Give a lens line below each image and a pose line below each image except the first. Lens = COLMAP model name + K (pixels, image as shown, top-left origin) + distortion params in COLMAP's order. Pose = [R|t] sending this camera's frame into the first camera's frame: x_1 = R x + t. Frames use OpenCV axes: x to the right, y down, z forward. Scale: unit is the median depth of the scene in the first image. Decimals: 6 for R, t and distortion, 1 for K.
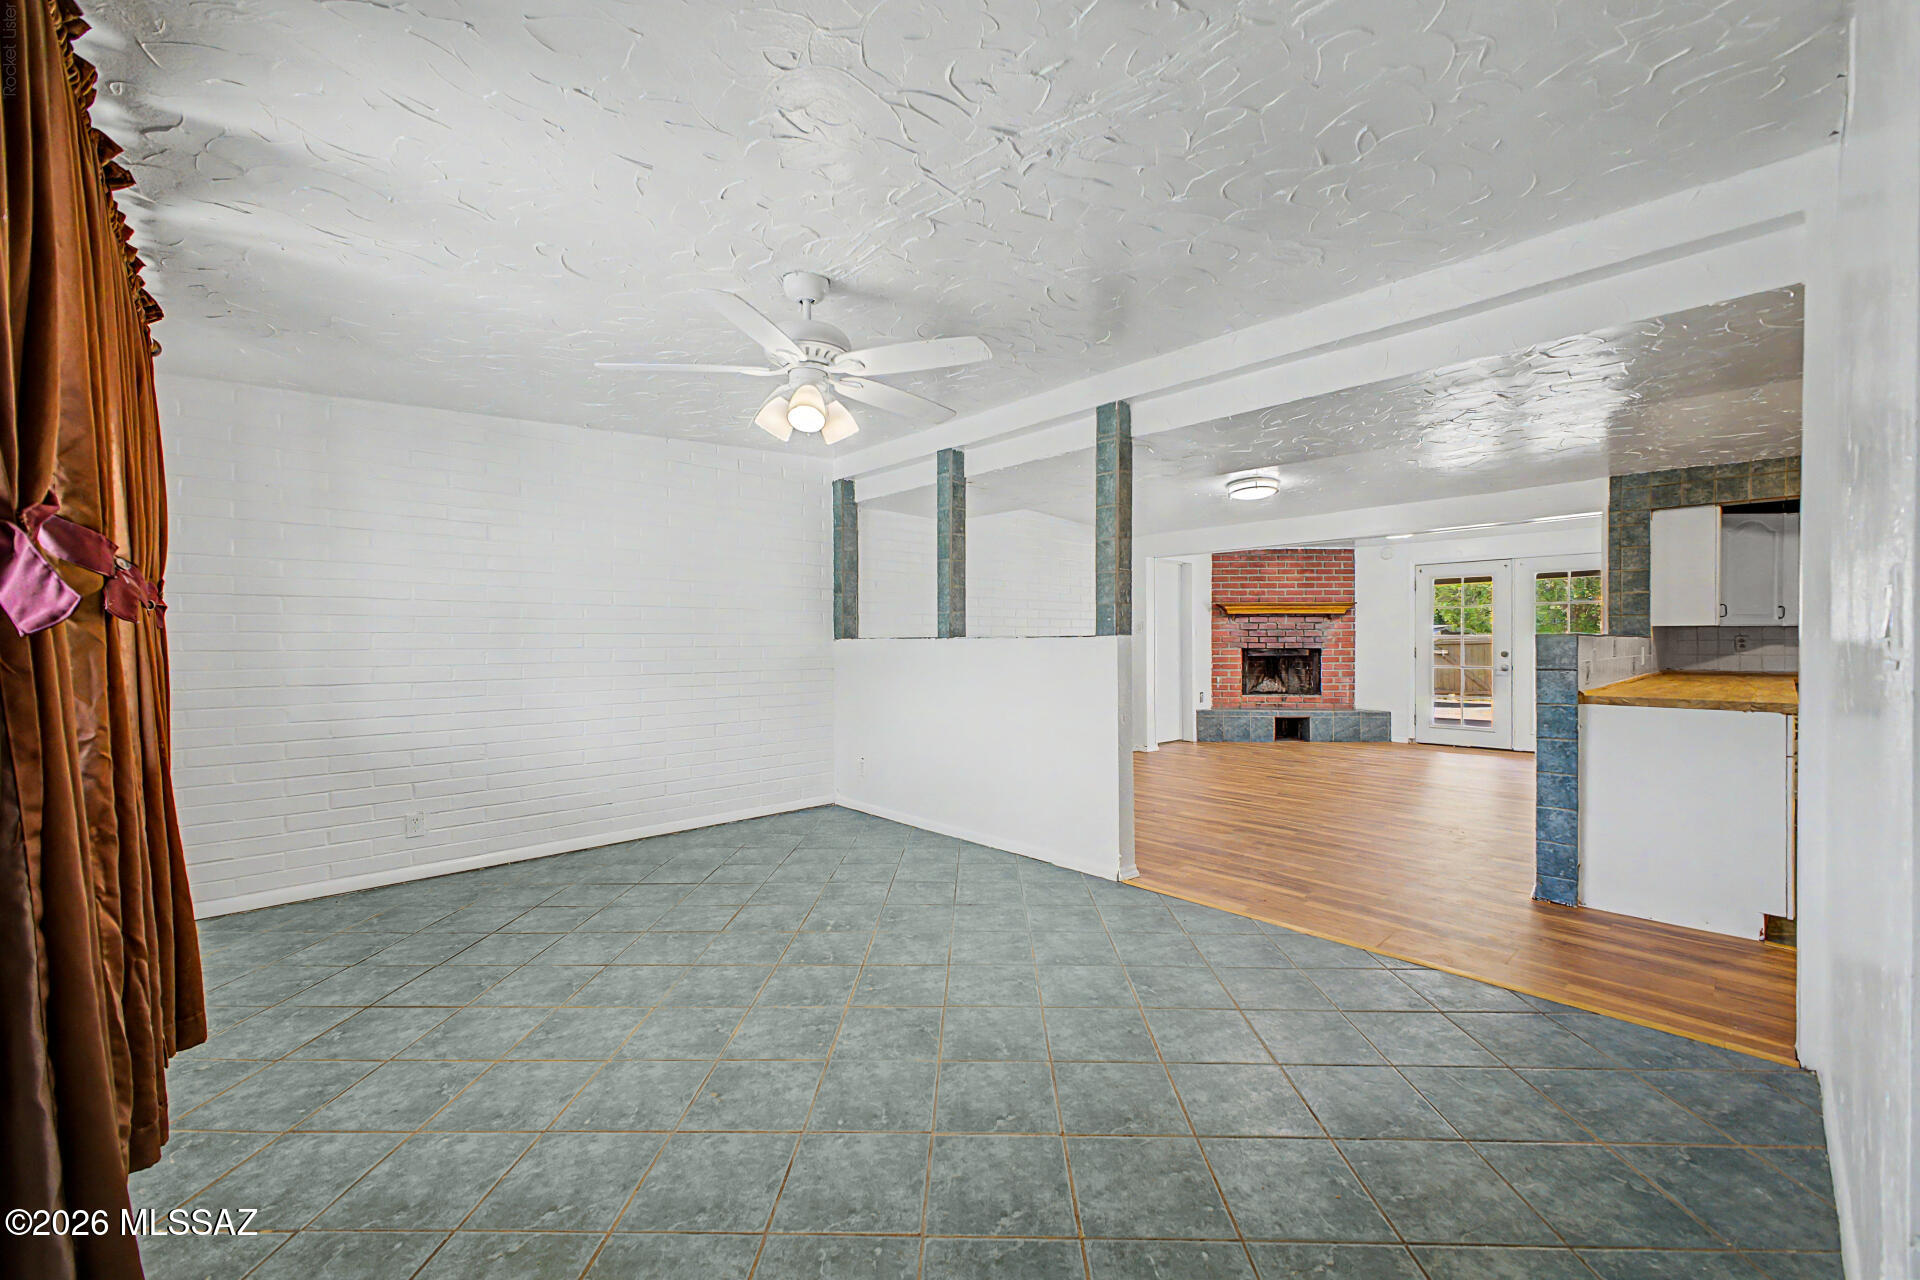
lens RADIAL K [[760.7, 0, 962.6], [0, 760.7, 641.4], [0, 0, 1]] dist [0.028404, -0.009325]
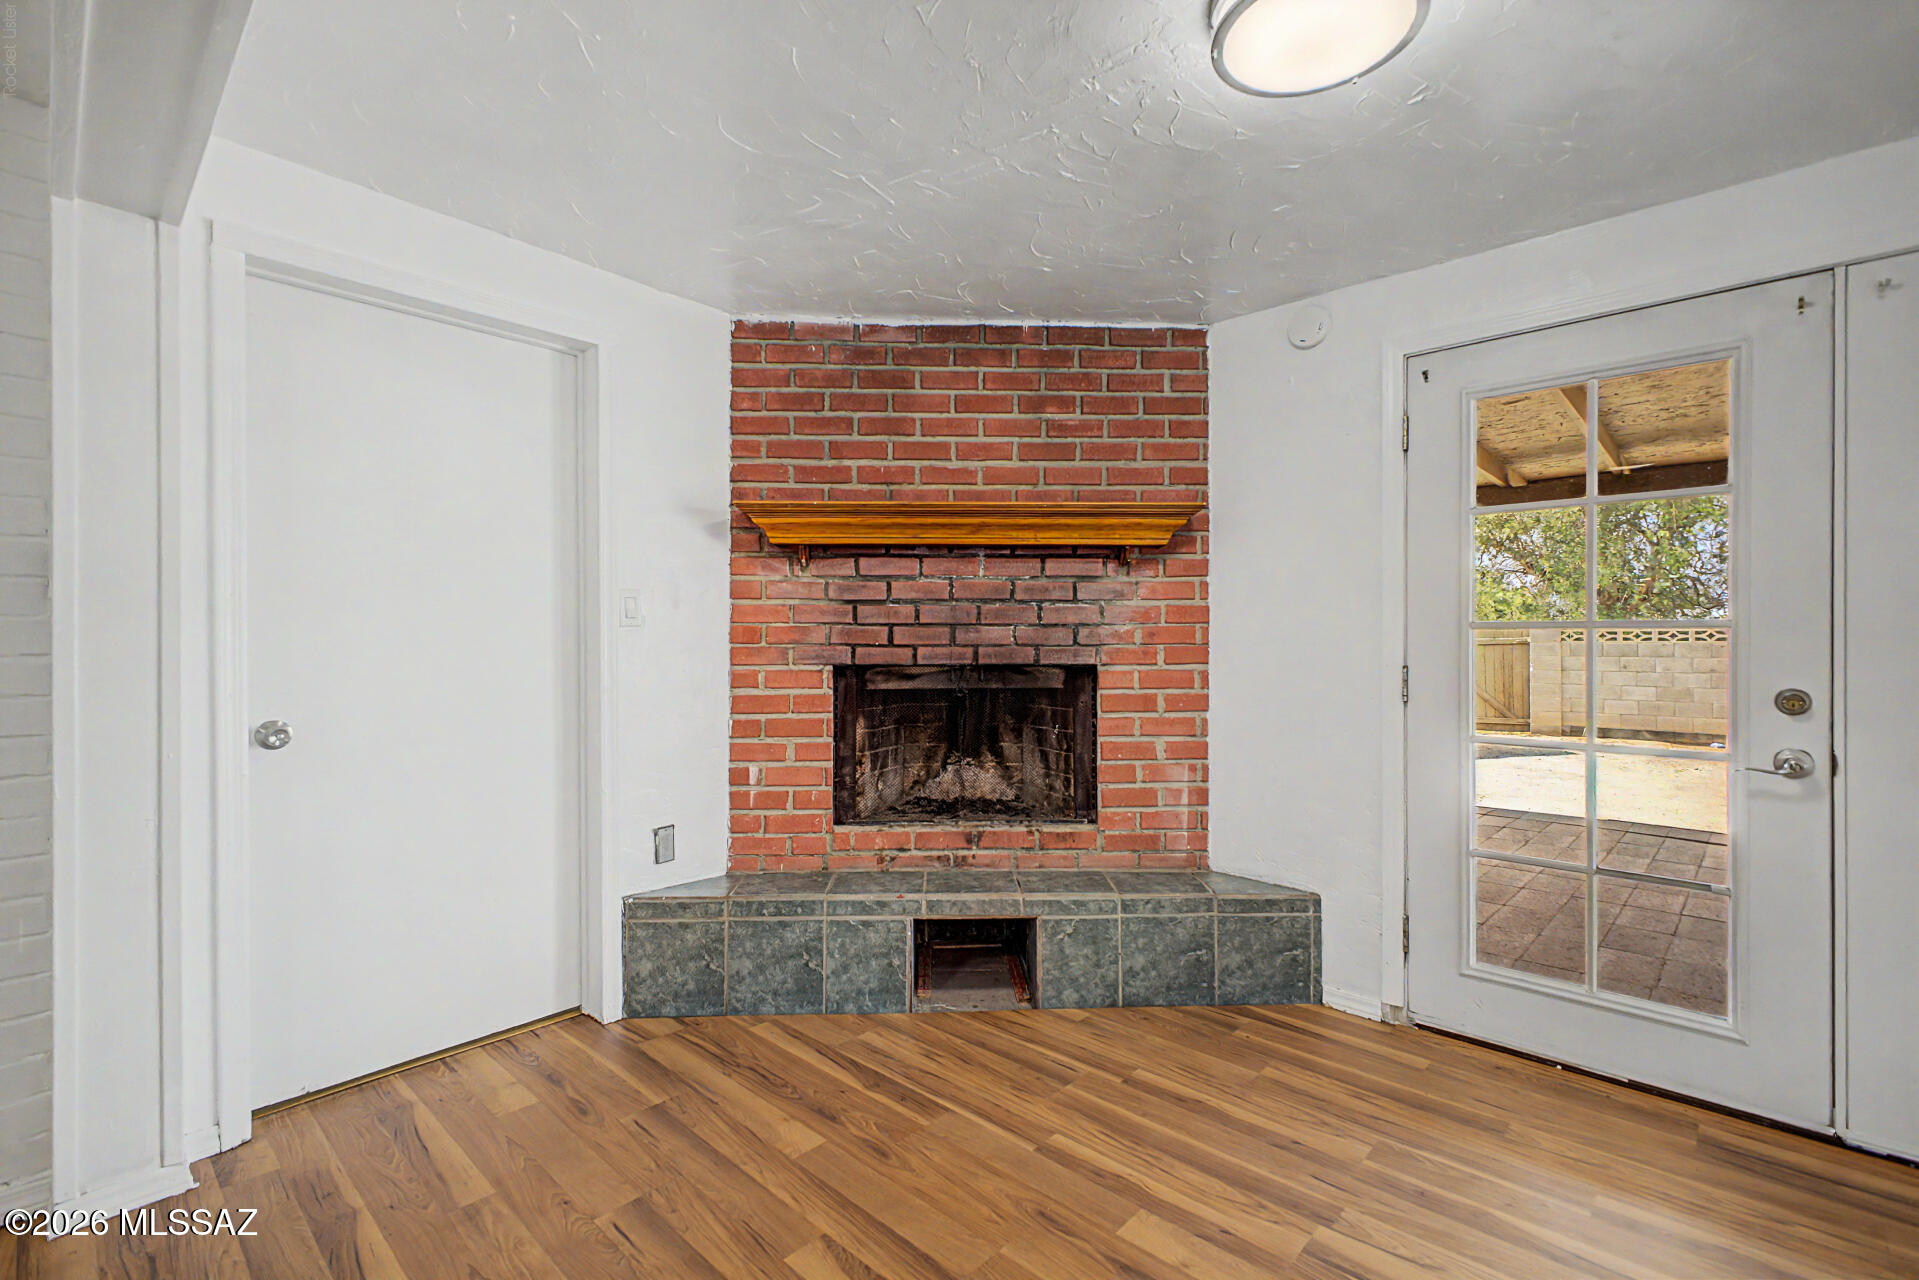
lens RADIAL K [[842.1, 0, 959.5], [0, 842.1, 640.0], [0, 0, 1]] dist [0.022433, -0.000142]
pose [[0.997952, -0.000364, 0.063964, 0.400978], [0.000278, 0.999999, 0.001355, -0.001135], [-0.063964, -0.001334, 0.997951, 0.689811]]
